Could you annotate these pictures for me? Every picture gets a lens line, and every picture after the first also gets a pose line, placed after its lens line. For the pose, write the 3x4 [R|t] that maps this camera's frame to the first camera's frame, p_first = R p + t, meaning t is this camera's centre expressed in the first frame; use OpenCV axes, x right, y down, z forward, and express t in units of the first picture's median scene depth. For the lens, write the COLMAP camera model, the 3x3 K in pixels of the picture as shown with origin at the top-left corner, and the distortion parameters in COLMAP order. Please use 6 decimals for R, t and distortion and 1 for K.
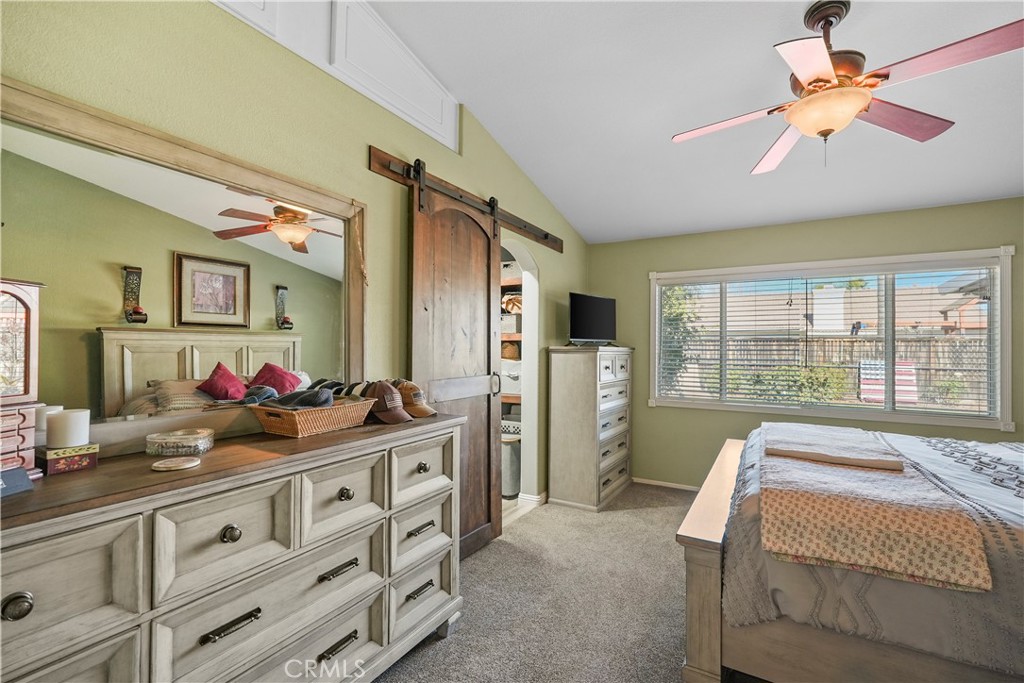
lens RADIAL K [[462.2, 0, 511.9], [0, 462.2, 343.3], [0, 0, 1]] dist [-0.007568, 0.002515]
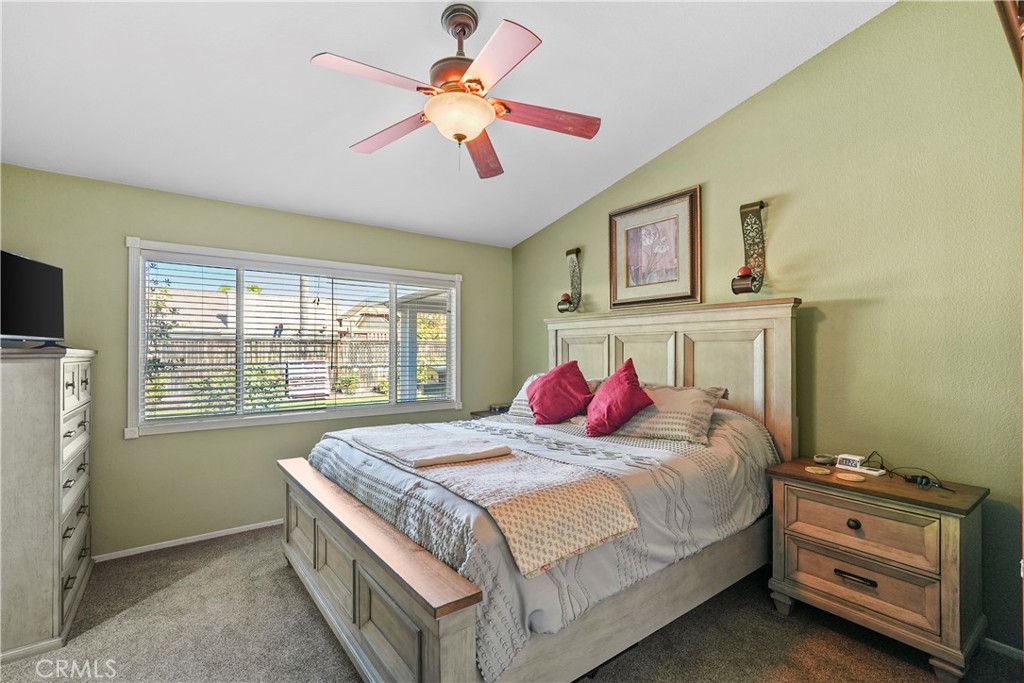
lens RADIAL K [[462.2, 0, 514.2], [0, 462.2, 346.7], [0, 0, 1]] dist [-0.007568, 0.002515]
pose [[0.378705, 0.000589, 0.925517, -0.121783], [-0.004797, 0.999988, 0.001326, 0.001609], [-0.925505, -0.004942, 0.378703, 0.284785]]
